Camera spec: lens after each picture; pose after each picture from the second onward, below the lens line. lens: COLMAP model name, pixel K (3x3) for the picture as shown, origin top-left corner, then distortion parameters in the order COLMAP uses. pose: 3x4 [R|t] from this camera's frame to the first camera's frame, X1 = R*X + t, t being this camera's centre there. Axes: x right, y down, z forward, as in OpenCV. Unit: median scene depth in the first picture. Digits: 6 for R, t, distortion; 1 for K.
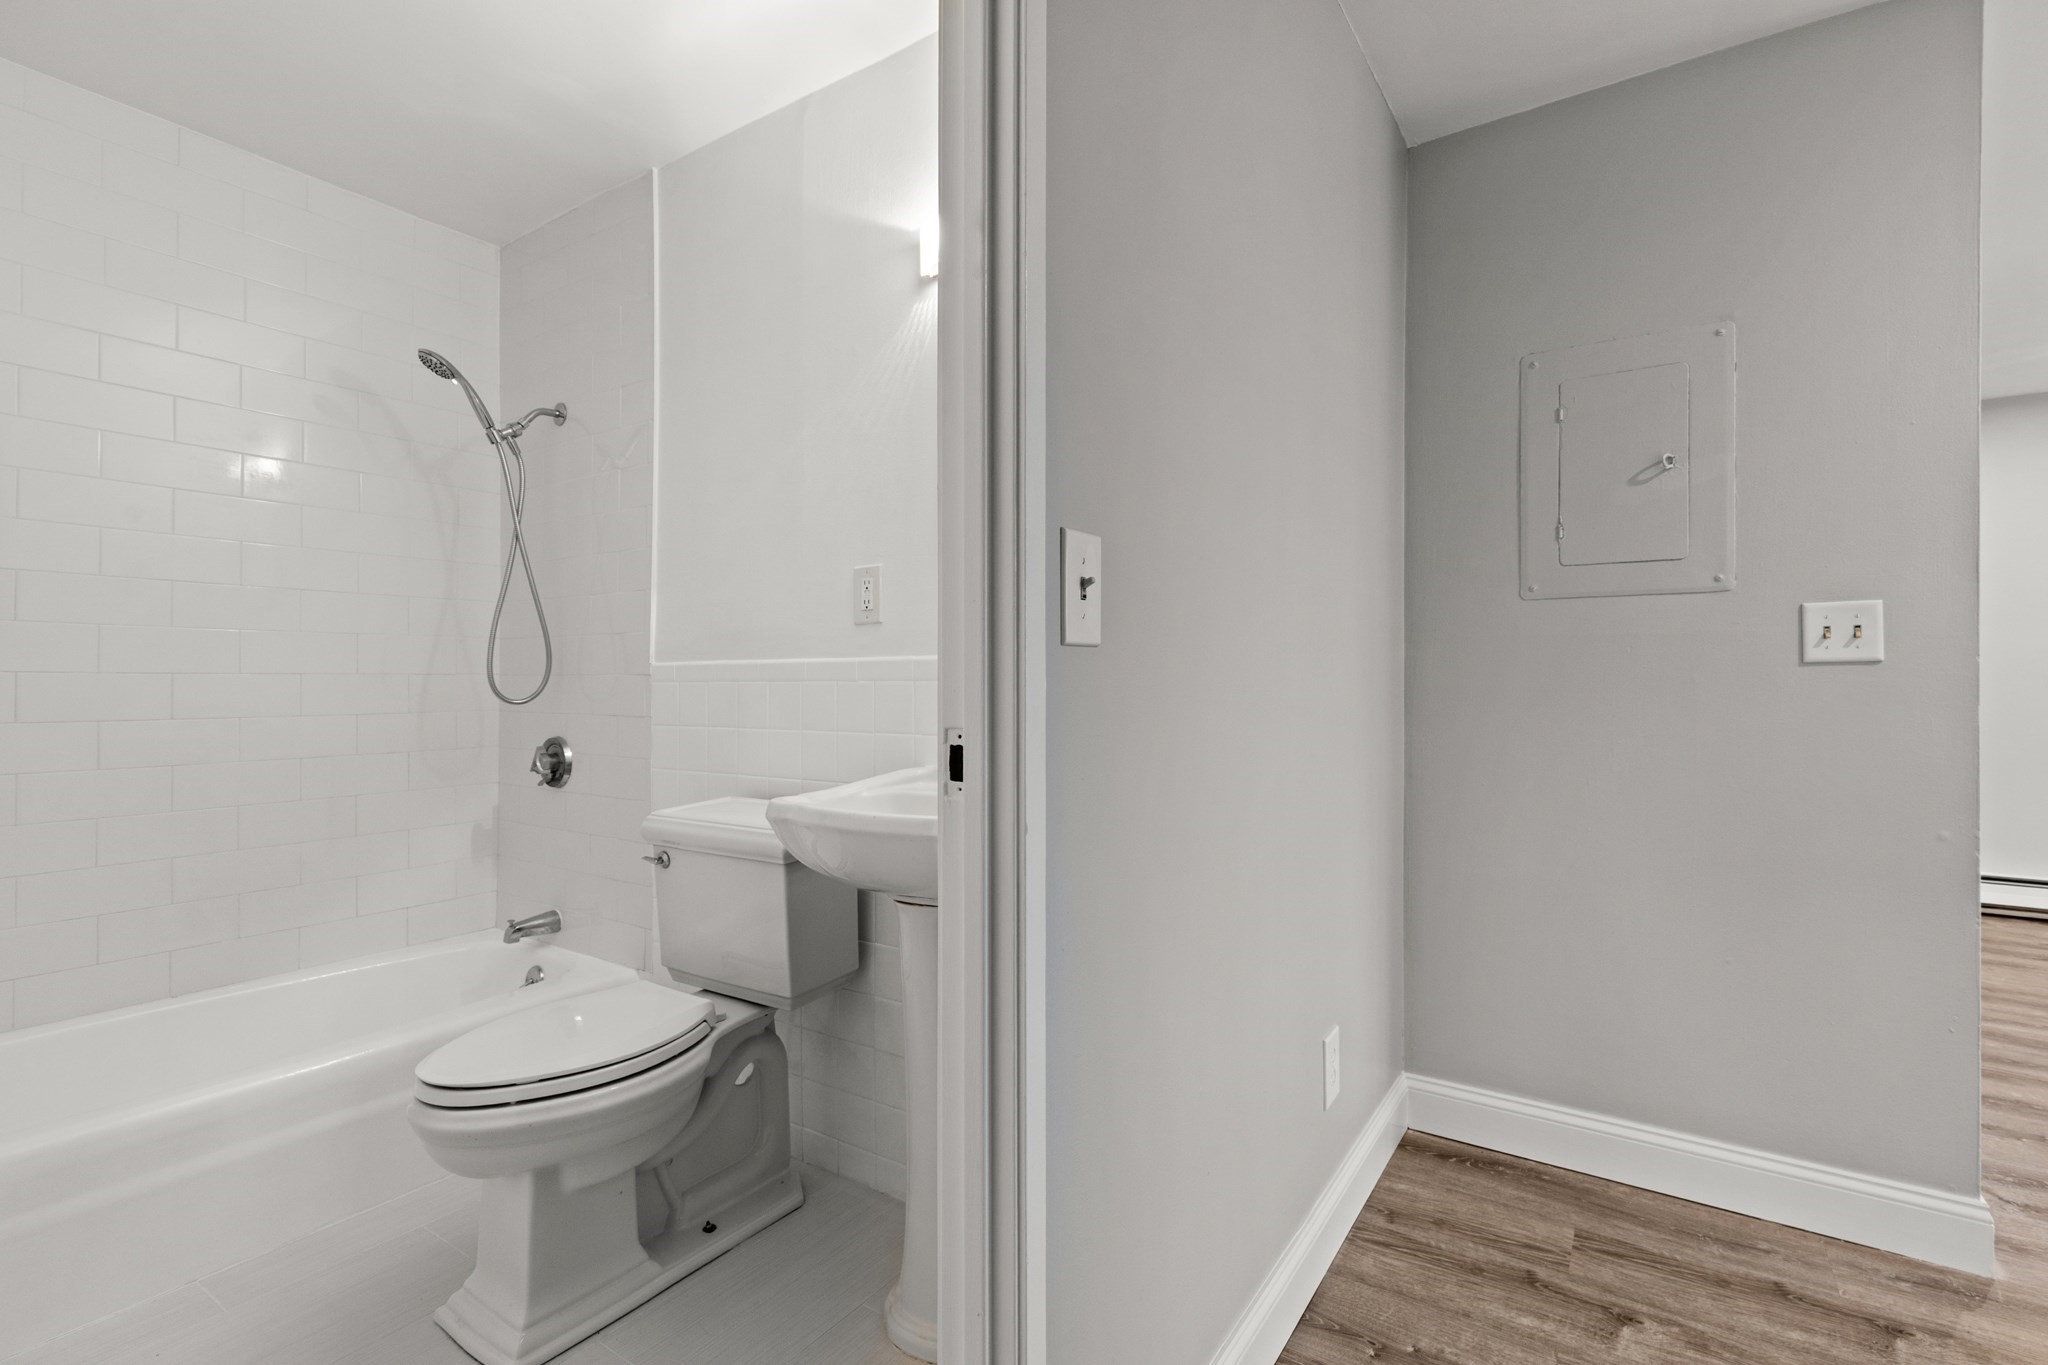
lens RADIAL K [[949.3, 0, 1029.7], [0, 949.3, 684.1], [0, 0, 1]] dist [0.008833, -0.000742]
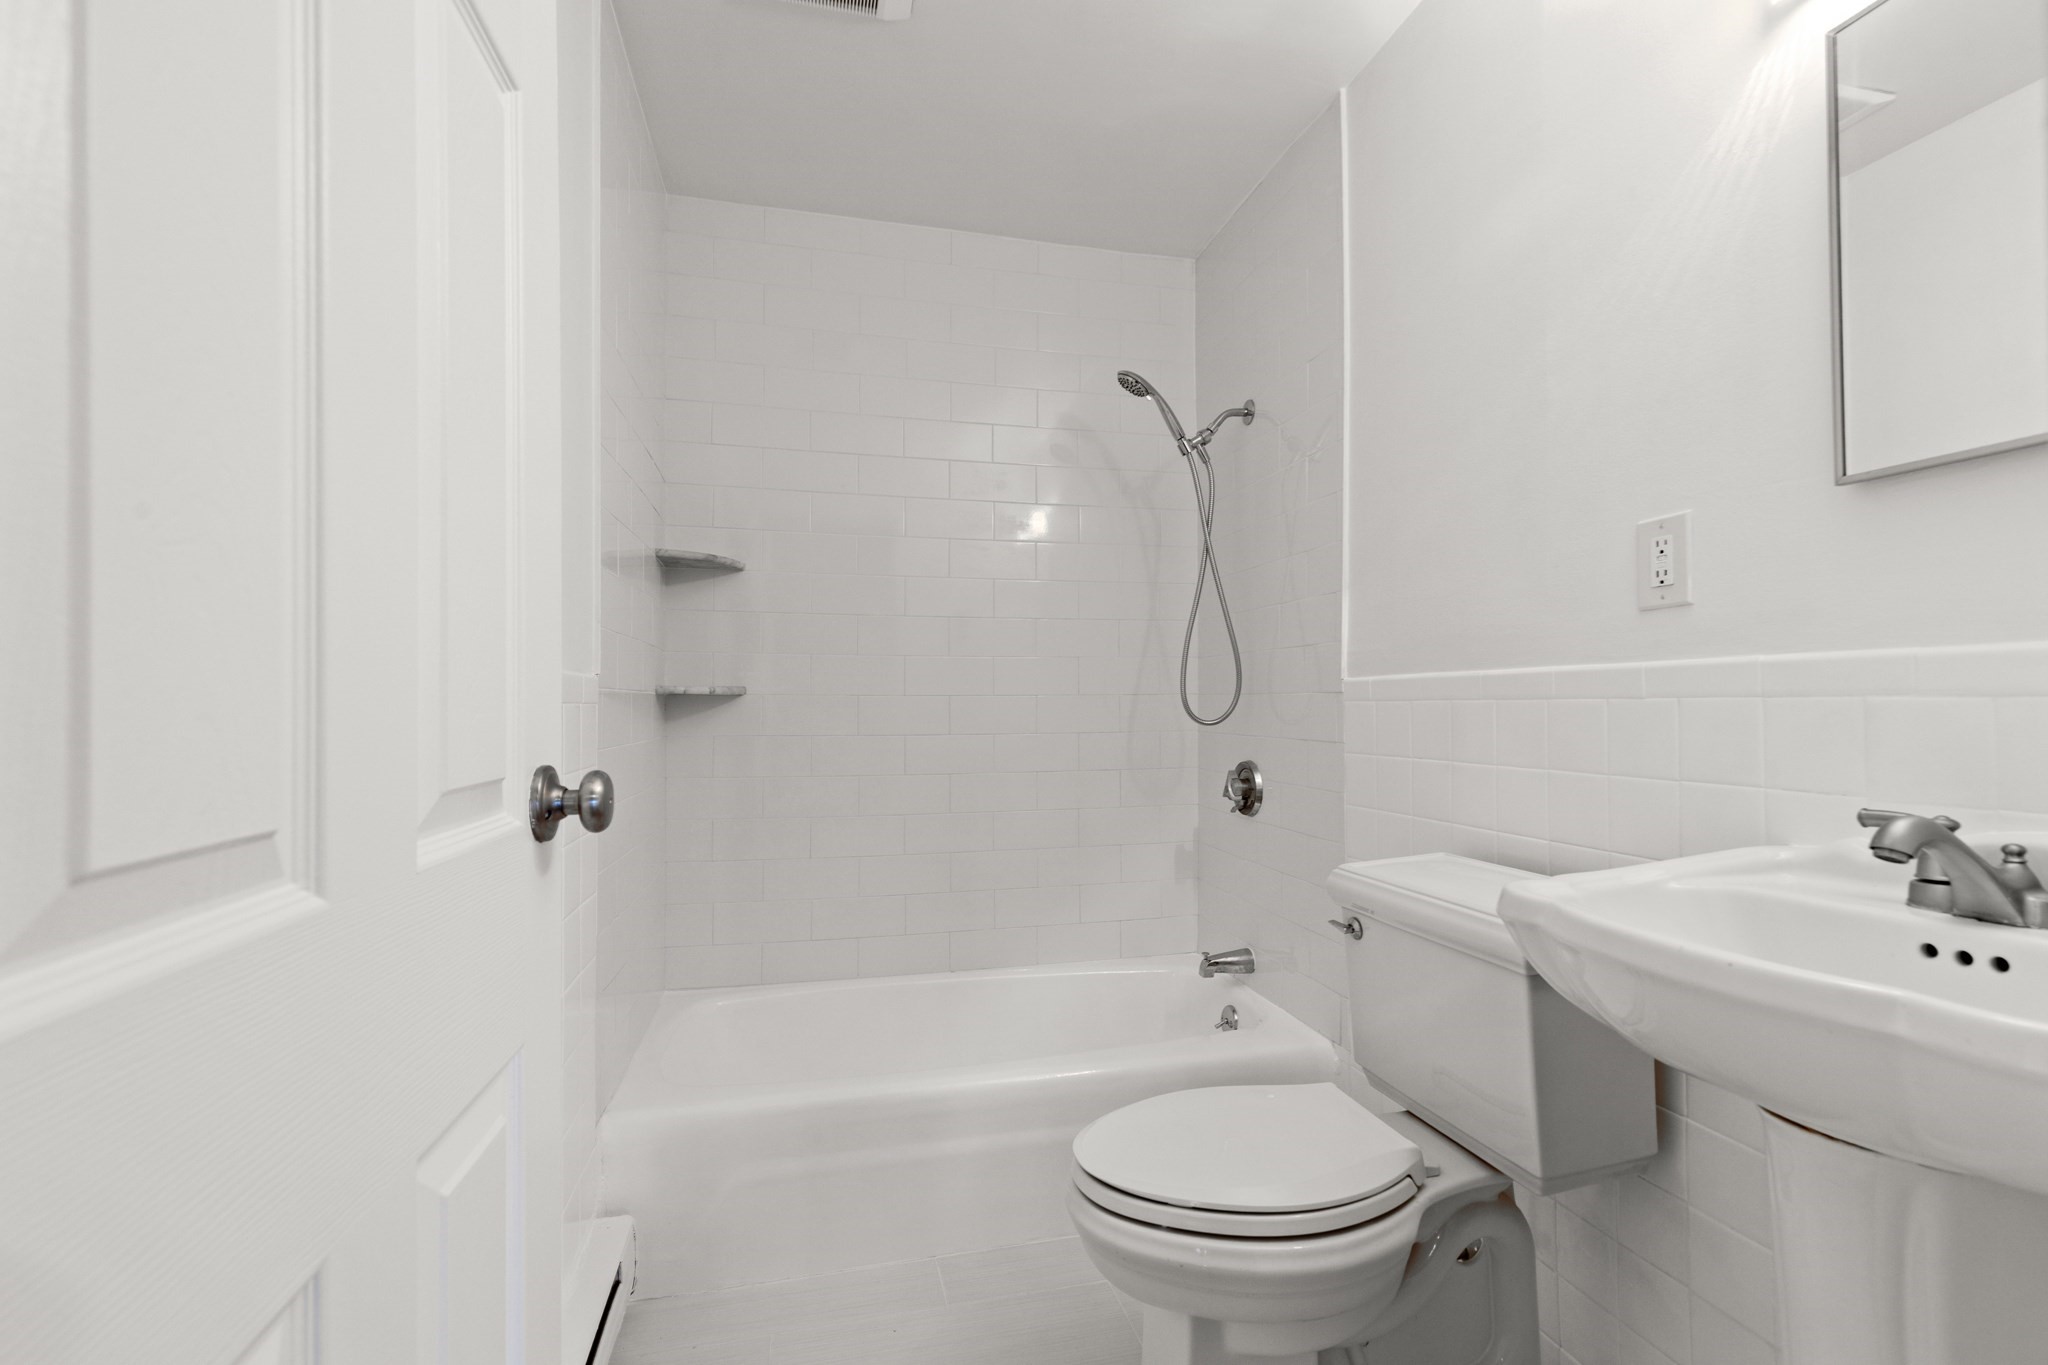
lens RADIAL K [[949.3, 0, 1029.7], [0, 949.3, 684.1], [0, 0, 1]] dist [0.008833, -0.000742]
pose [[0.752760, -0.016192, -0.658095, -0.057376], [0.003031, 0.999772, -0.021132, -0.000348], [0.658288, 0.013913, 0.752638, 0.195431]]
